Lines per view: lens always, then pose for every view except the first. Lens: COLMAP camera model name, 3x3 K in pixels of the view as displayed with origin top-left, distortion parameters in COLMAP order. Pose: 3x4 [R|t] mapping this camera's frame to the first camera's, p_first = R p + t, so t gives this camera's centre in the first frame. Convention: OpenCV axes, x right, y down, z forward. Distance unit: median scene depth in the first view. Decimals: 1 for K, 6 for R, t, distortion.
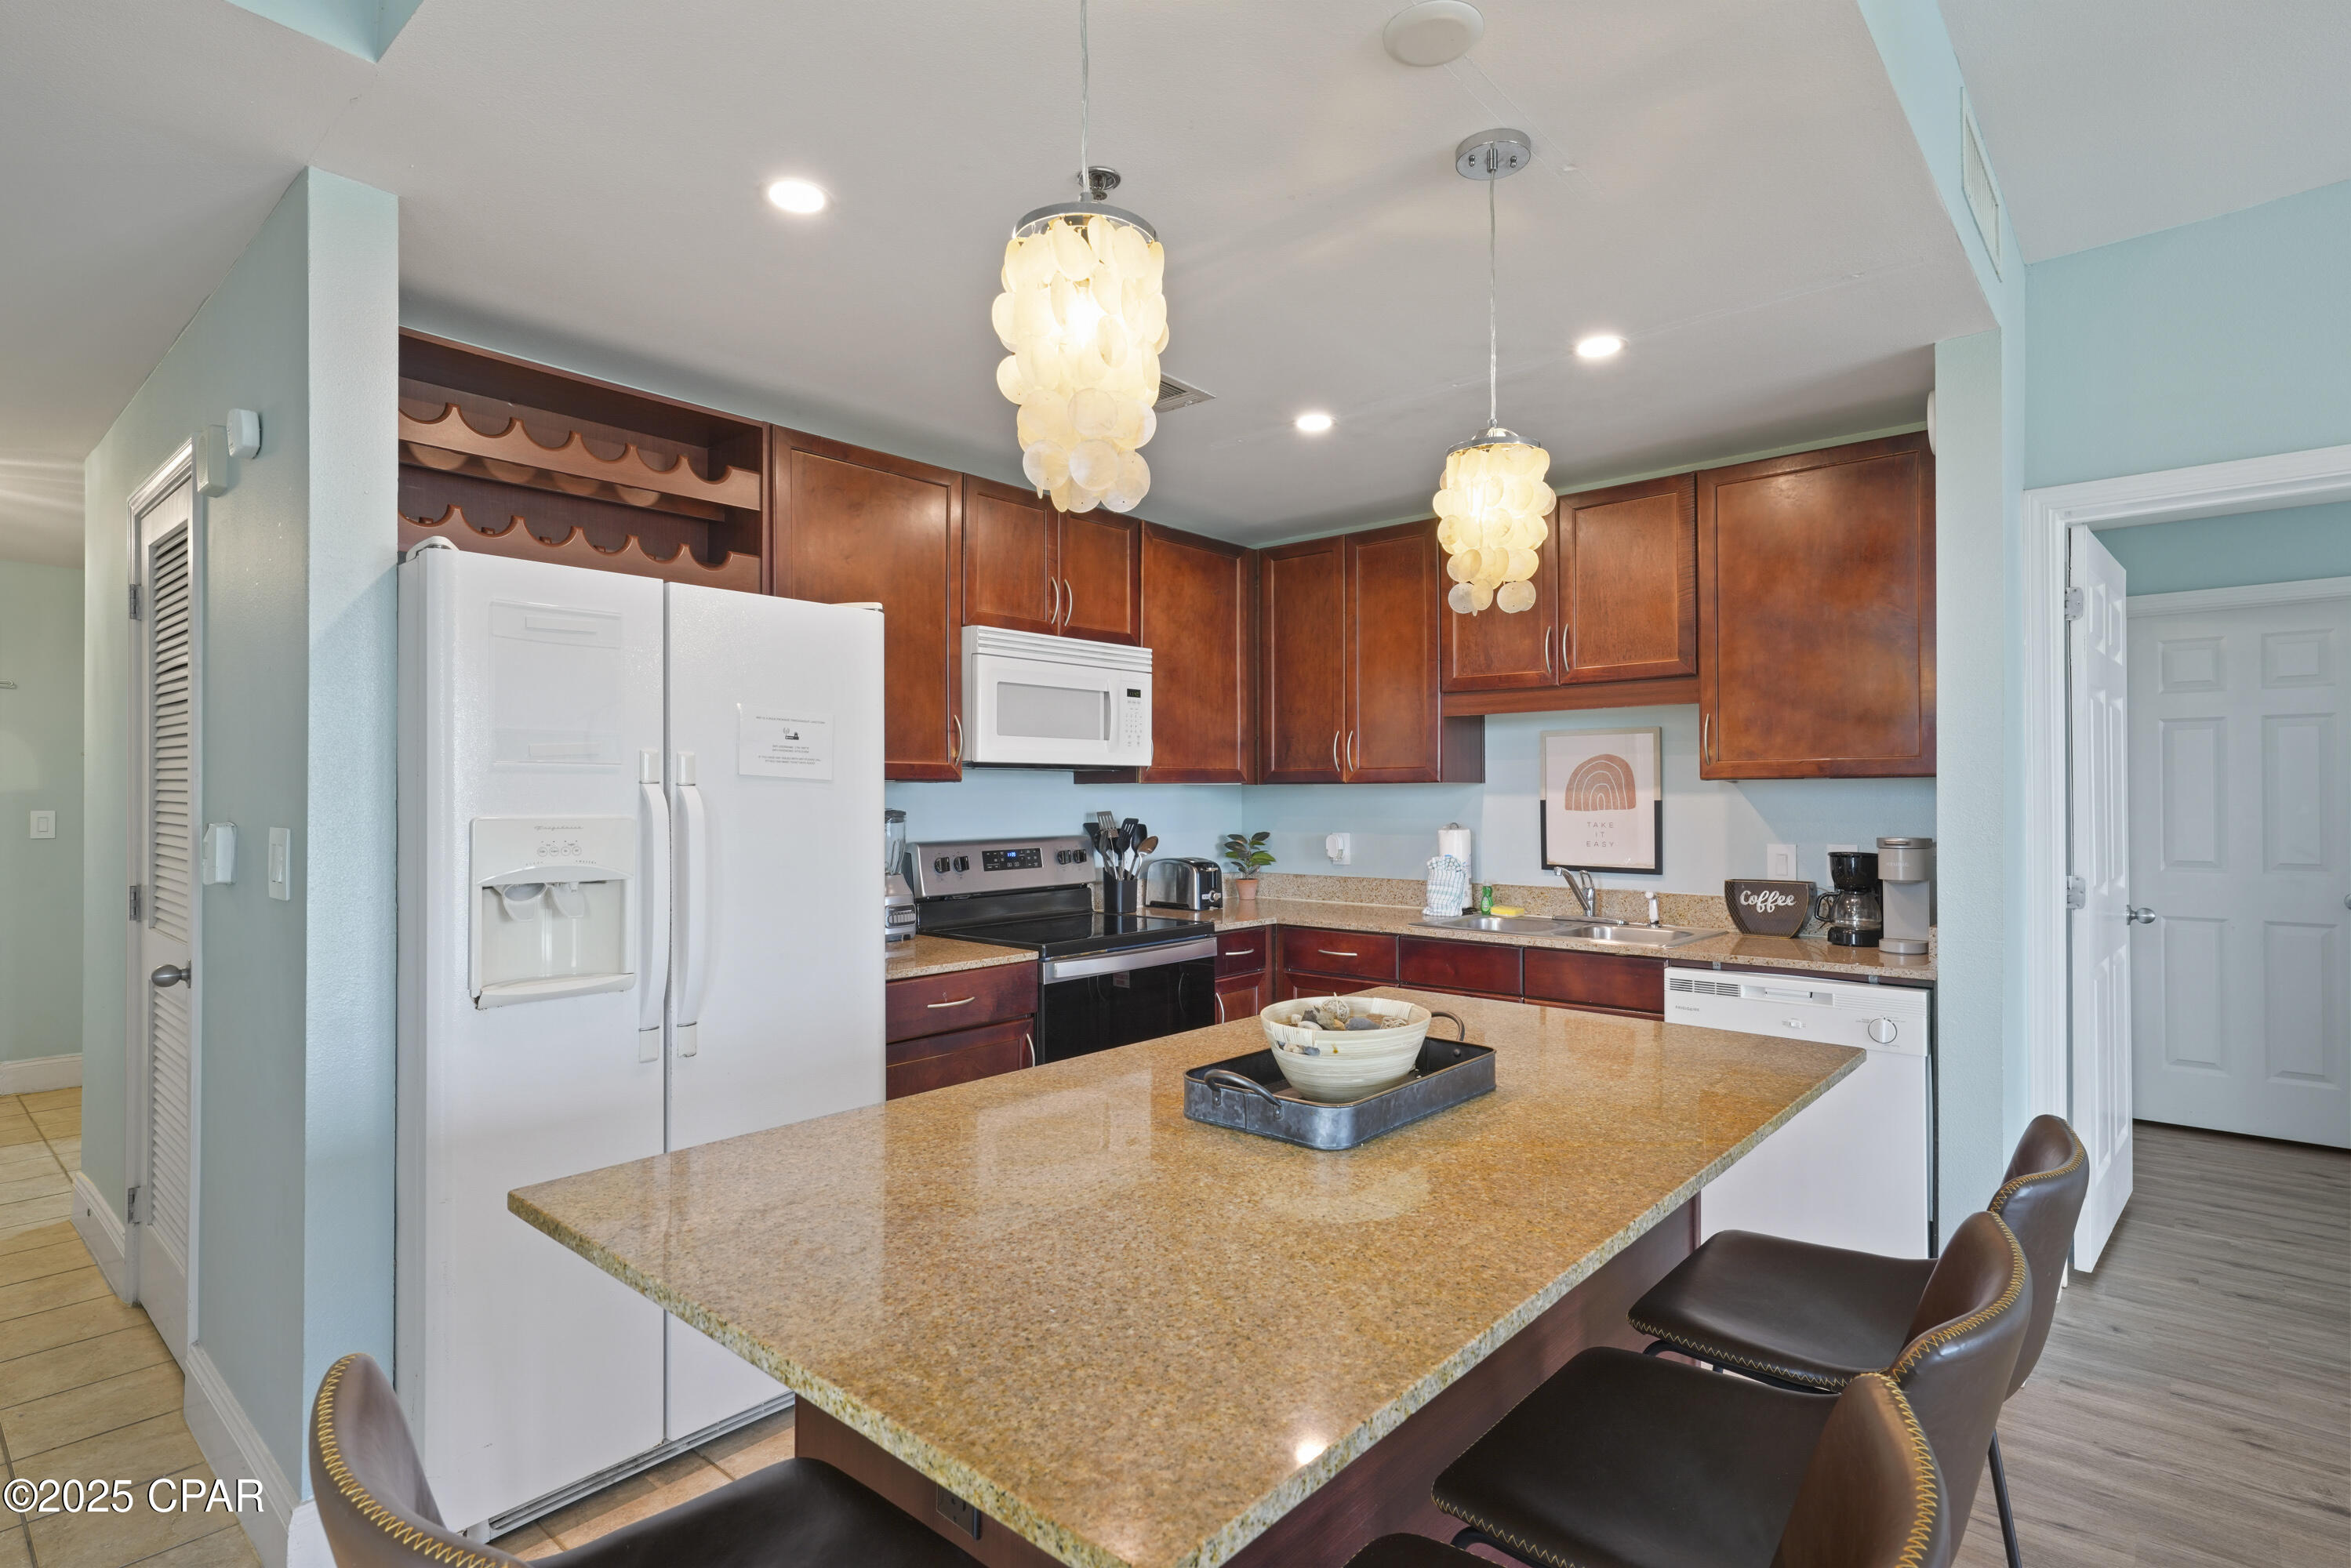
lens RADIAL K [[1167.8, 0, 1168.0], [0, 1167.8, 789.3], [0, 0, 1]] dist [-0.001526, -0.000018]
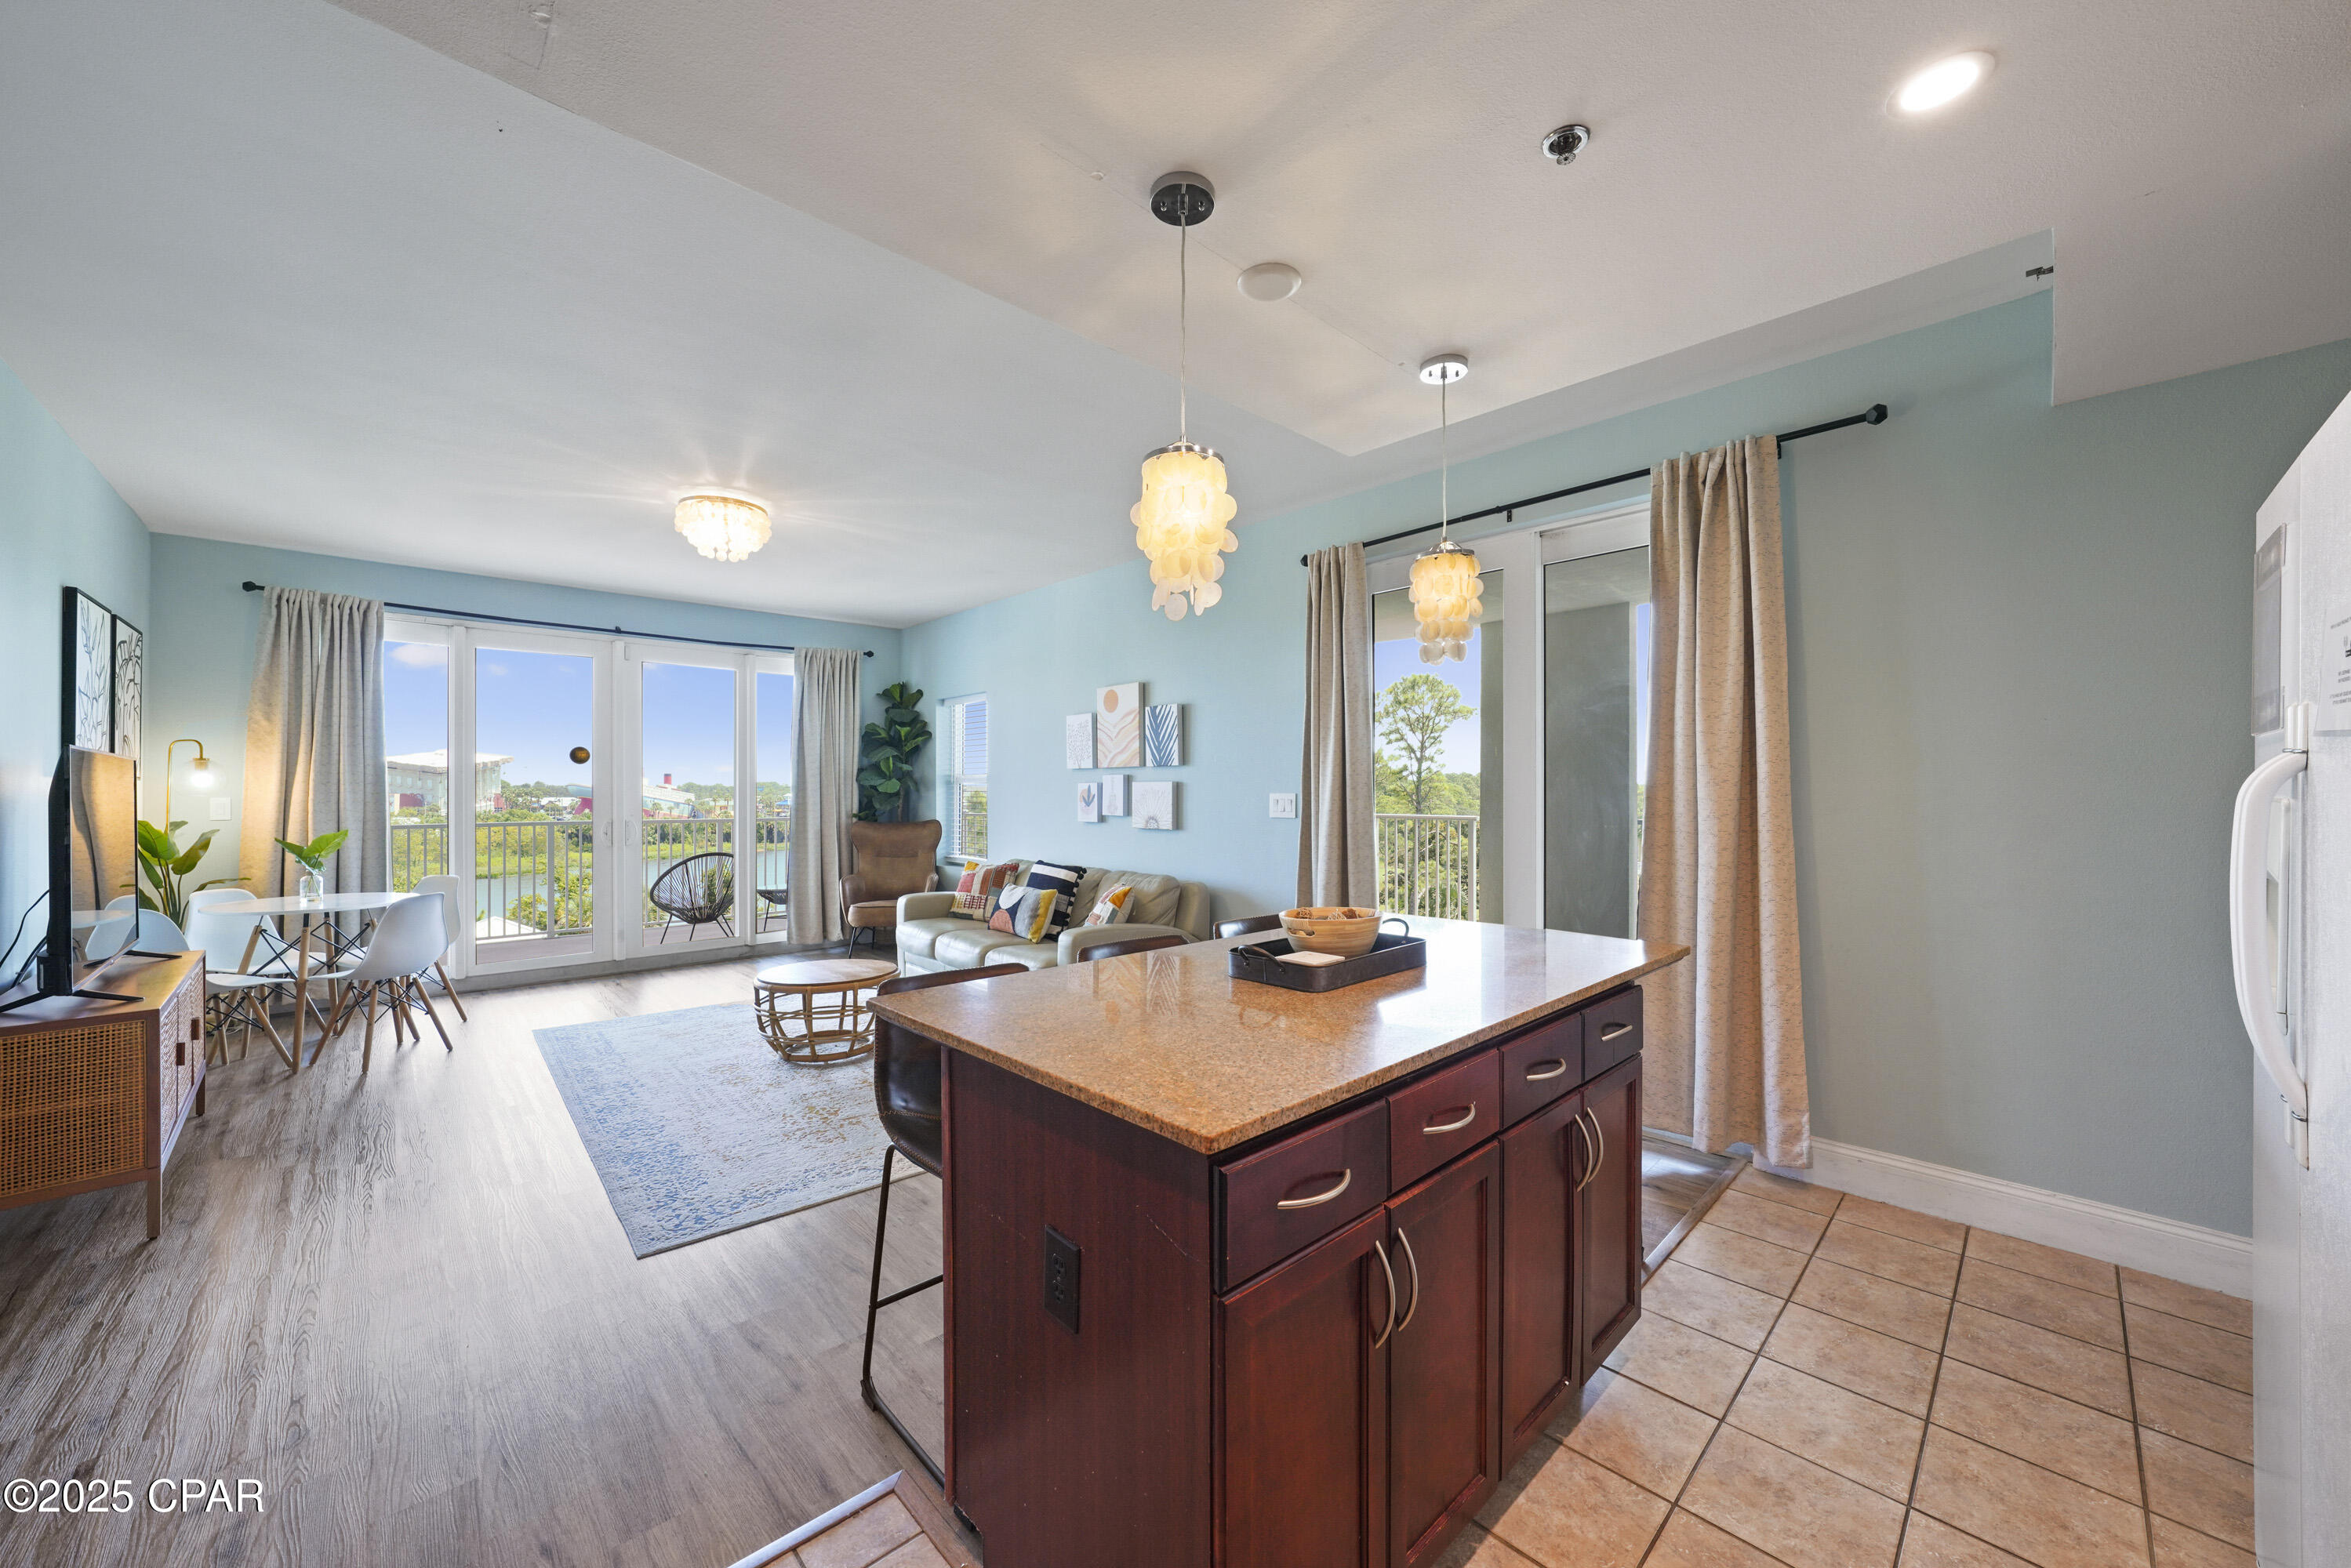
lens RADIAL K [[866.3, 0, 1170.4], [0, 866.3, 788.3], [0, 0, 1]] dist [-0.016469, 0.004020]
pose [[-0.994901, 0.004690, 0.100747, 0.094634], [0.003703, 0.999943, -0.009981, 0.010861], [-0.100788, -0.009557, -0.994862, 0.832917]]
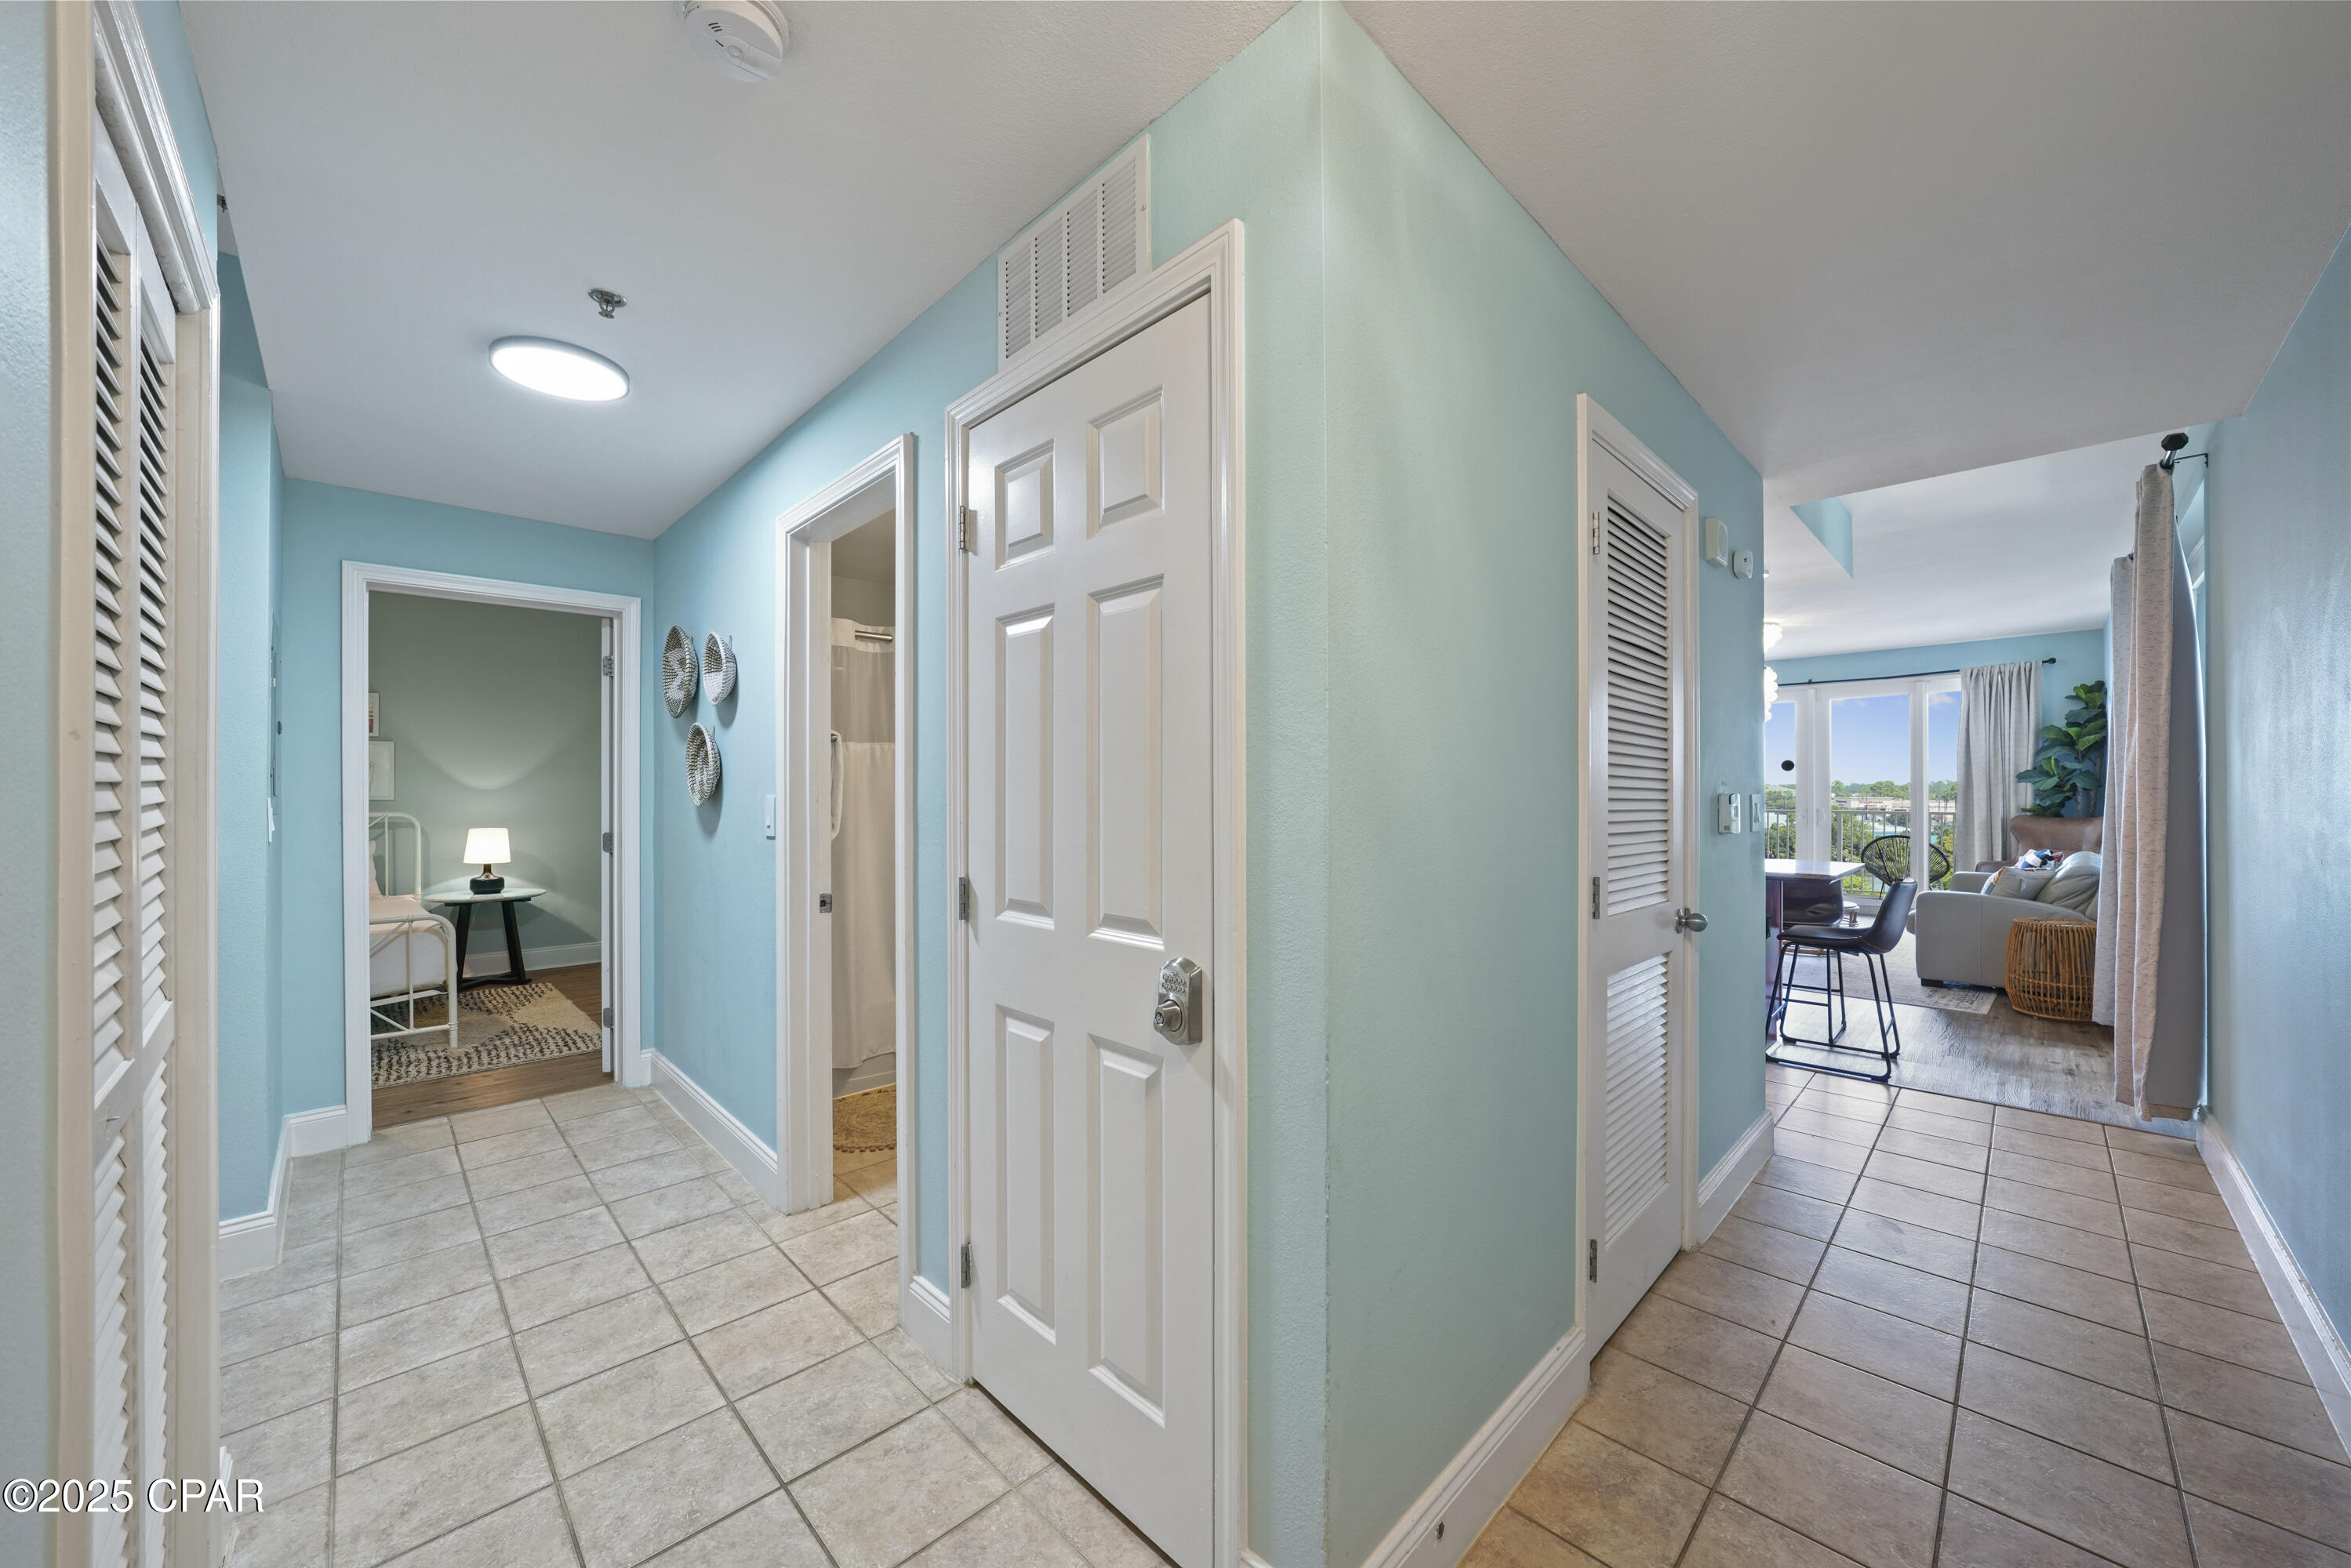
lens RADIAL K [[835.9, 0, 1173.8], [0, 835.9, 793.2], [0, 0, 1]] dist [-0.023138, 0.003650]
pose [[0.089691, 0.001897, 0.995968, -1.100580], [-0.004726, 0.999988, -0.001479, 0.019182], [-0.995958, -0.004574, 0.089699, 0.917224]]
